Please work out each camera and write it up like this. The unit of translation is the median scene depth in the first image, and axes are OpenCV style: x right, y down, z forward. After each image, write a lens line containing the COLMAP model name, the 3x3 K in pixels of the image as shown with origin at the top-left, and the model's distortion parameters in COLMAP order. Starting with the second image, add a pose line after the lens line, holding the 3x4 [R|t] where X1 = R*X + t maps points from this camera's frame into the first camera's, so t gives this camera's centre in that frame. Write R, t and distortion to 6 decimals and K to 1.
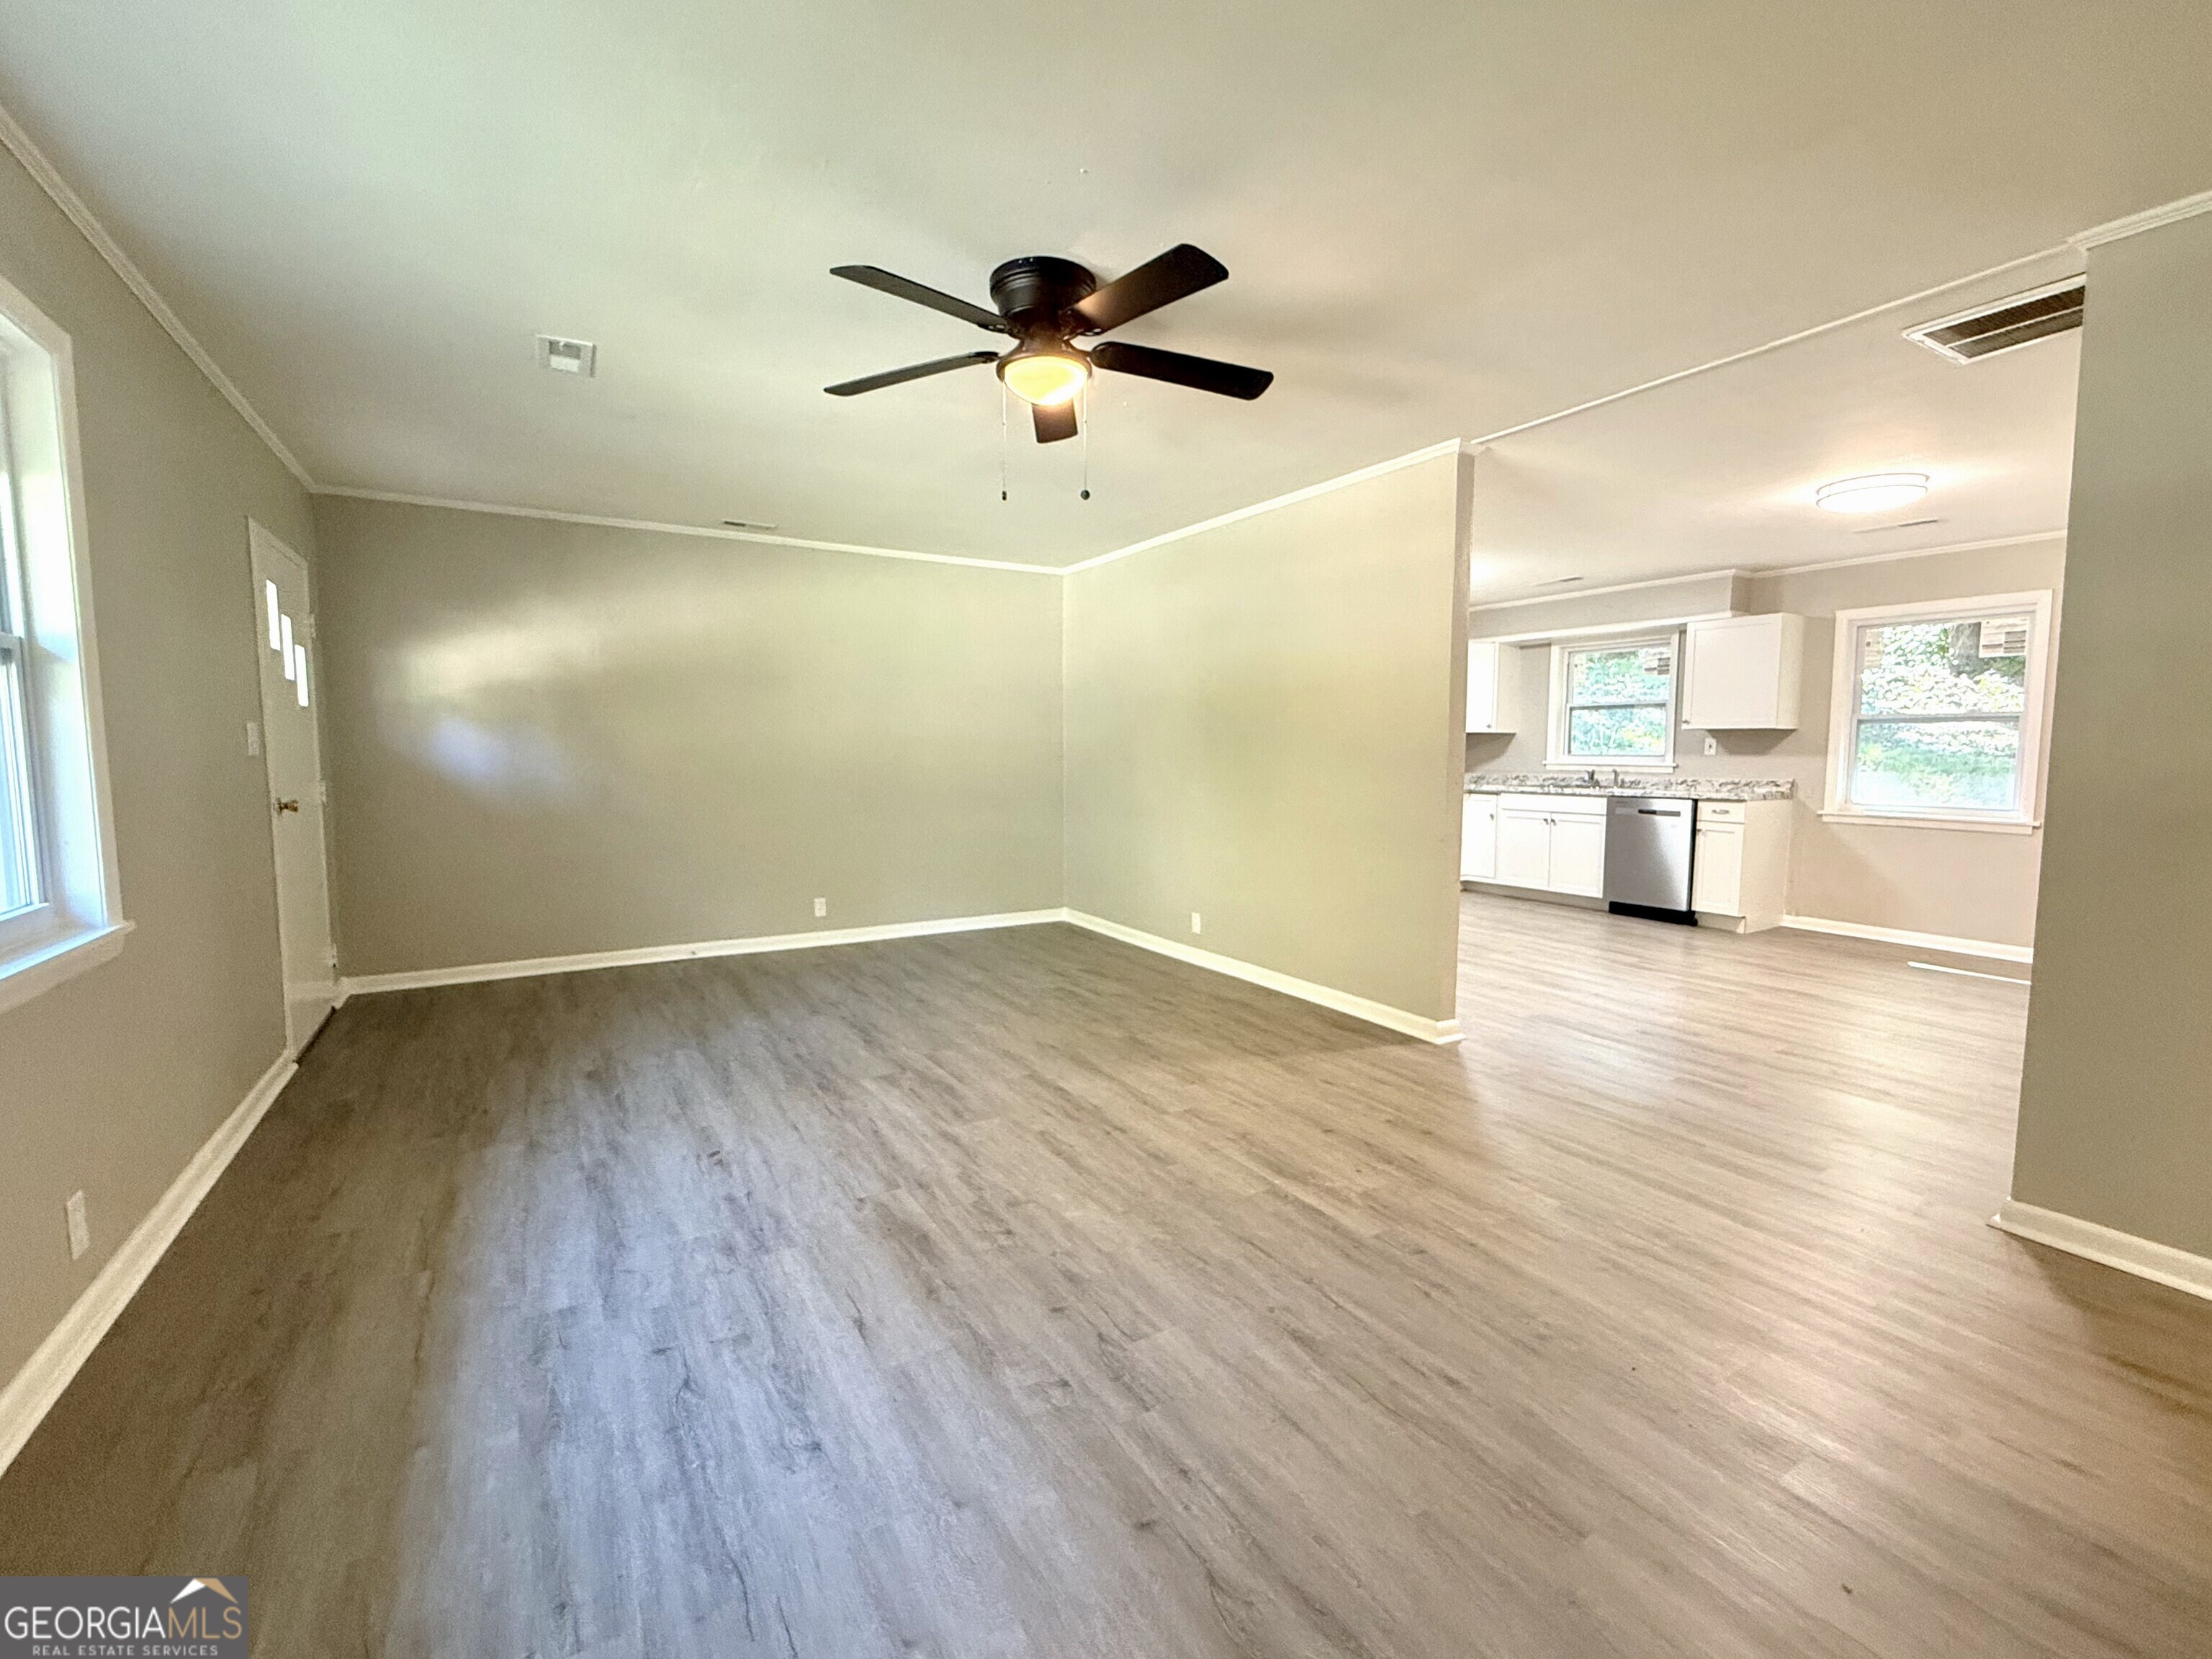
lens RADIAL K [[891.4, 0, 1106.0], [0, 891.4, 829.5], [0, 0, 1]] dist [0.000287, 0.000045]
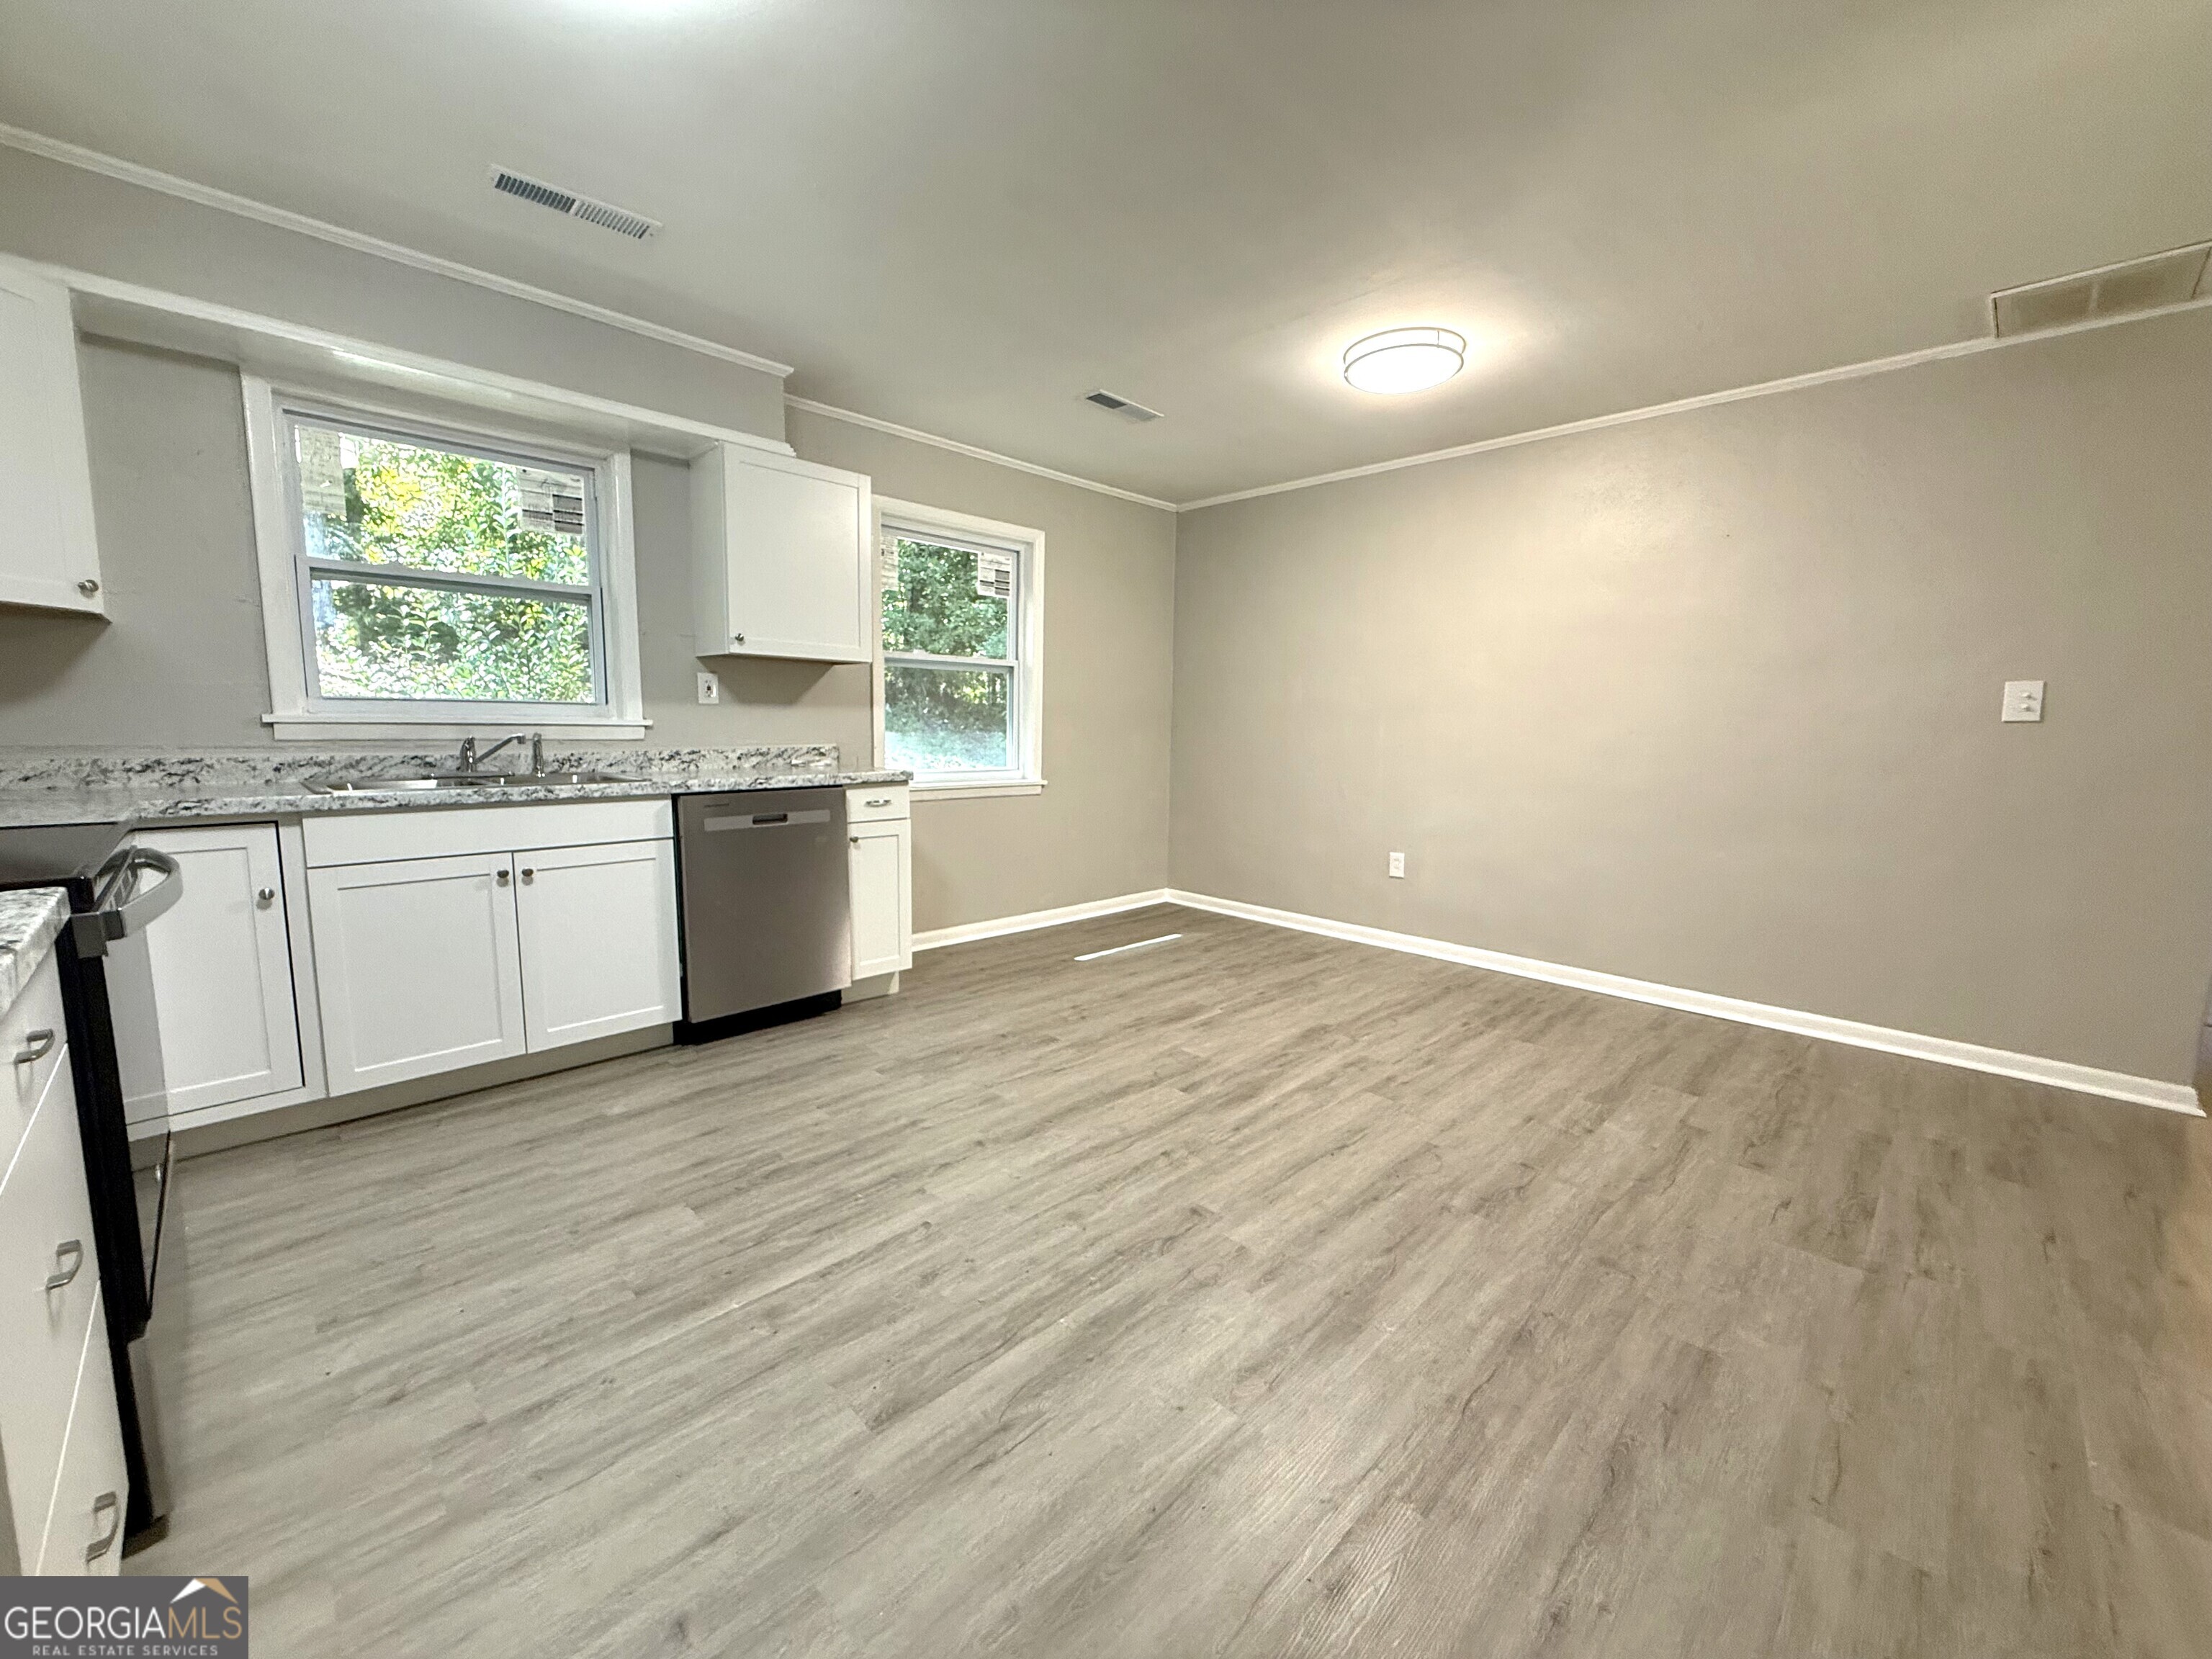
lens RADIAL K [[891.4, 0, 1106.0], [0, 891.4, 829.5], [0, 0, 1]] dist [0.000287, 0.000045]
pose [[-0.235182, -0.126664, 0.963663, 0.080253], [0.067807, 0.986918, 0.146269, -0.070306], [-0.969583, 0.099742, -0.223517, 0.881082]]
